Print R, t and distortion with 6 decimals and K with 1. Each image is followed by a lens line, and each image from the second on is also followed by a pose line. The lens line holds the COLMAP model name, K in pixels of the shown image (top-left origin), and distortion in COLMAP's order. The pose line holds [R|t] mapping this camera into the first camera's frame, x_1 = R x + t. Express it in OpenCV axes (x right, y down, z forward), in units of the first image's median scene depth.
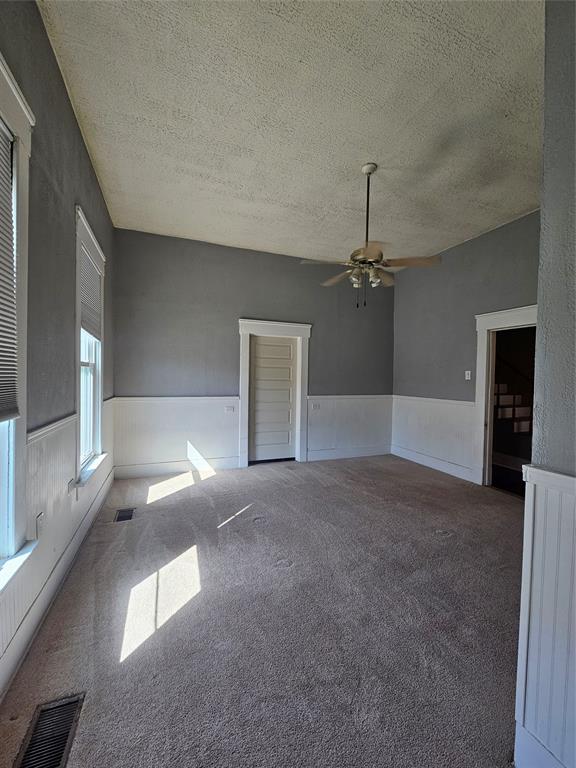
lens RADIAL K [[314.0, 0, 289.3], [0, 314.0, 384.2], [0, 0, 1]] dist [-0.003796, 0.000961]
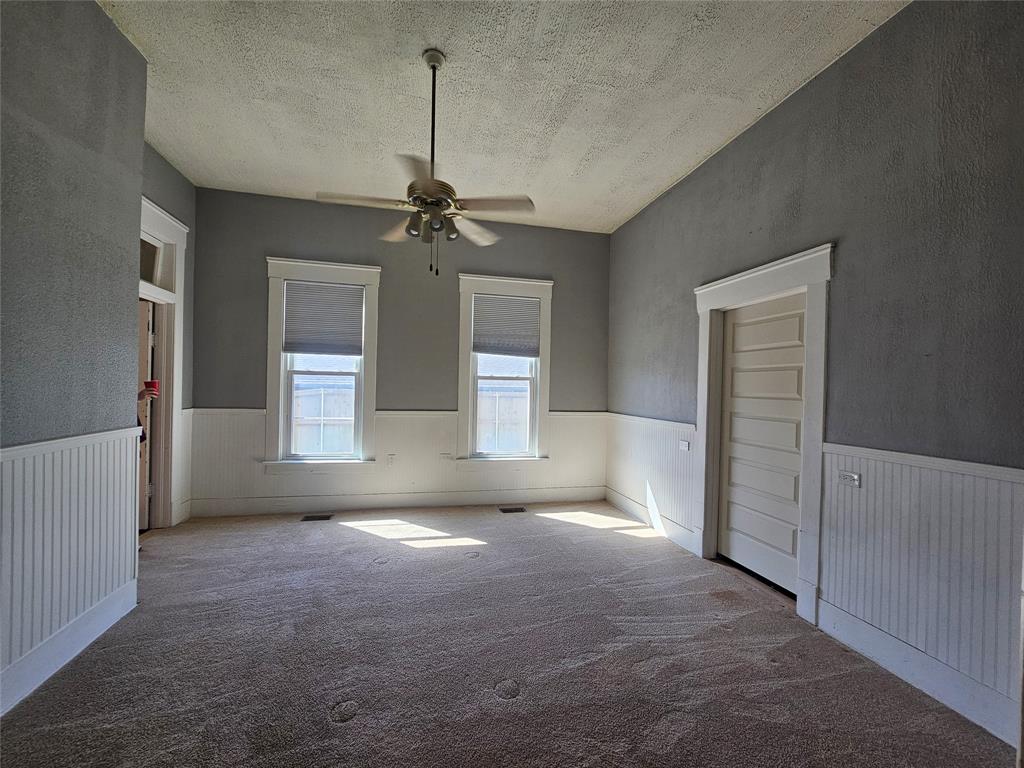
lens RADIAL K [[418.6, 0, 509.6], [0, 418.6, 388.4], [0, 0, 1]] dist [-0.003796, 0.000961]
pose [[-0.136521, -0.009130, -0.990595, 0.689992], [-0.039771, 0.999202, -0.003728, -0.011606], [0.989839, 0.038888, -0.136775, 0.839206]]
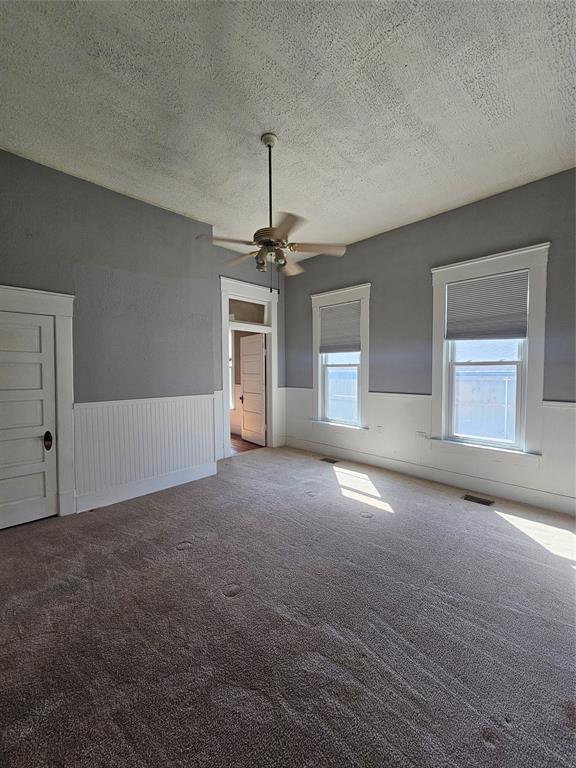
lens RADIAL K [[314.0, 0, 286.2], [0, 314.0, 384.9], [0, 0, 1]] dist [-0.003796, 0.000961]
pose [[-0.917686, 0.008472, -0.397217, 0.361618], [-0.014675, 0.998368, 0.055199, -0.024195], [0.397036, 0.056485, -0.916063, 1.222730]]
